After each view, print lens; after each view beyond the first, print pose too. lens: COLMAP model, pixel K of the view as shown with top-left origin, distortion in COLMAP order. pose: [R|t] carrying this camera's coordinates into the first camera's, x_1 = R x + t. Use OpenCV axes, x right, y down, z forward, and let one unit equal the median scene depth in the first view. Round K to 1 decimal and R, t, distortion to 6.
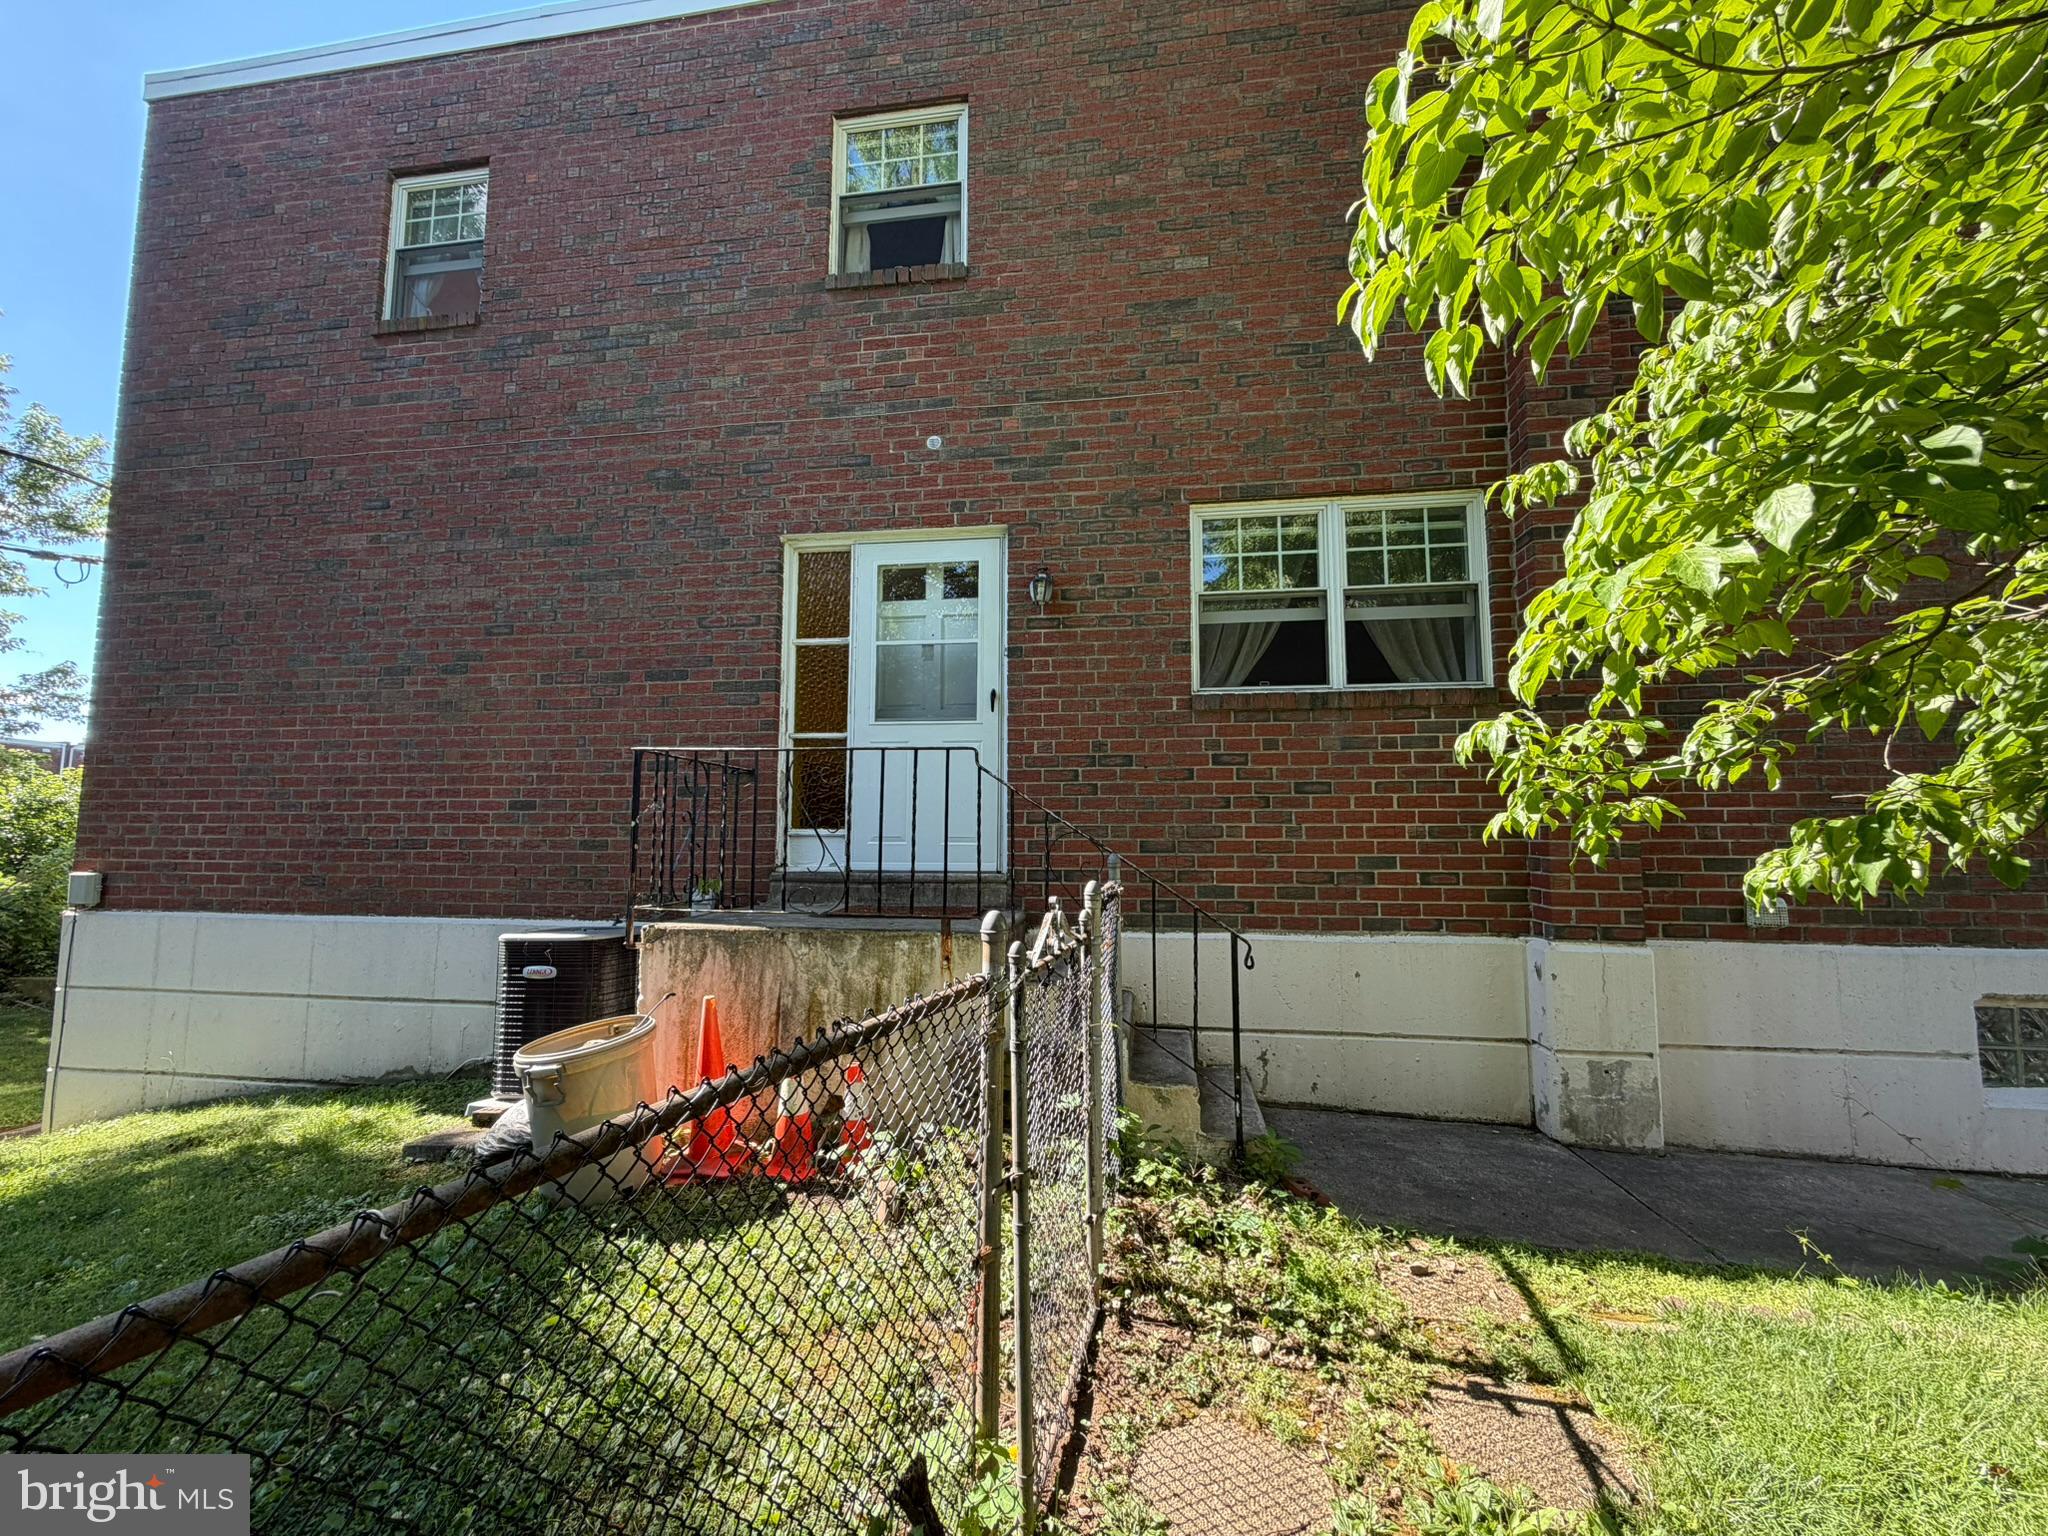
lens RADIAL K [[817.3, 0, 1020.1], [0, 817.3, 772.5], [0, 0, 1]] dist [0.000421, 0.000054]
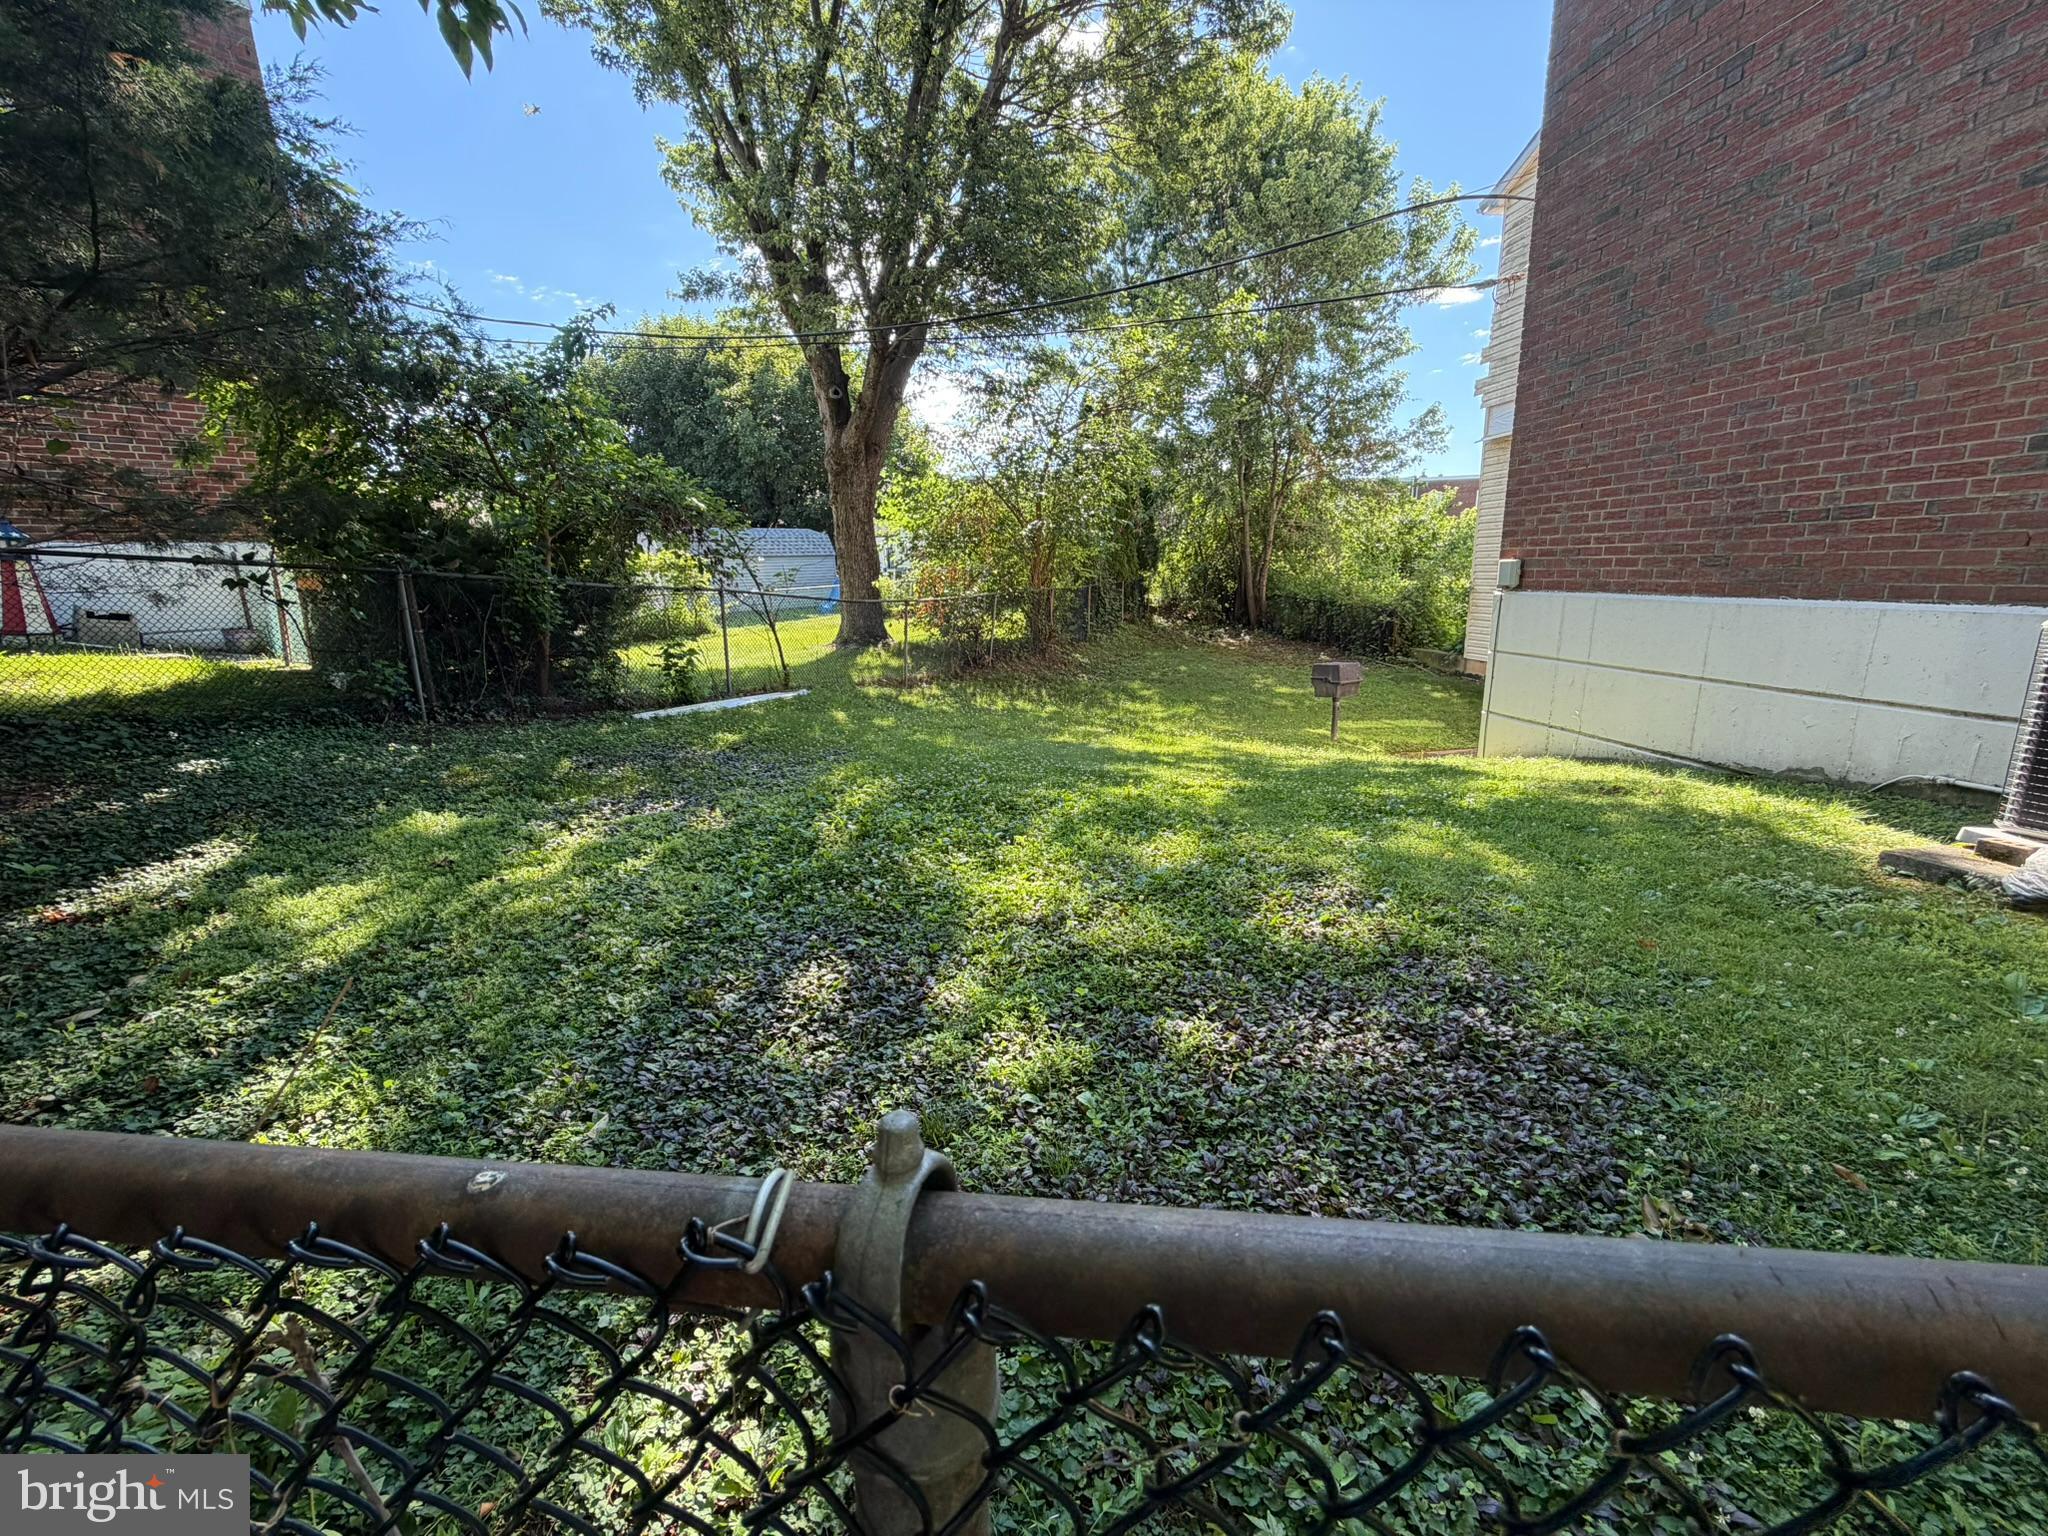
lens RADIAL K [[817.3, 0, 1019.3], [0, 817.3, 771.8], [0, 0, 1]] dist [0.000421, 0.000054]
pose [[0.278829, 0.218473, -0.935160, -0.139093], [0.118588, 0.958493, 0.259283, 0.023454], [0.952991, -0.183194, 0.241347, -0.055061]]
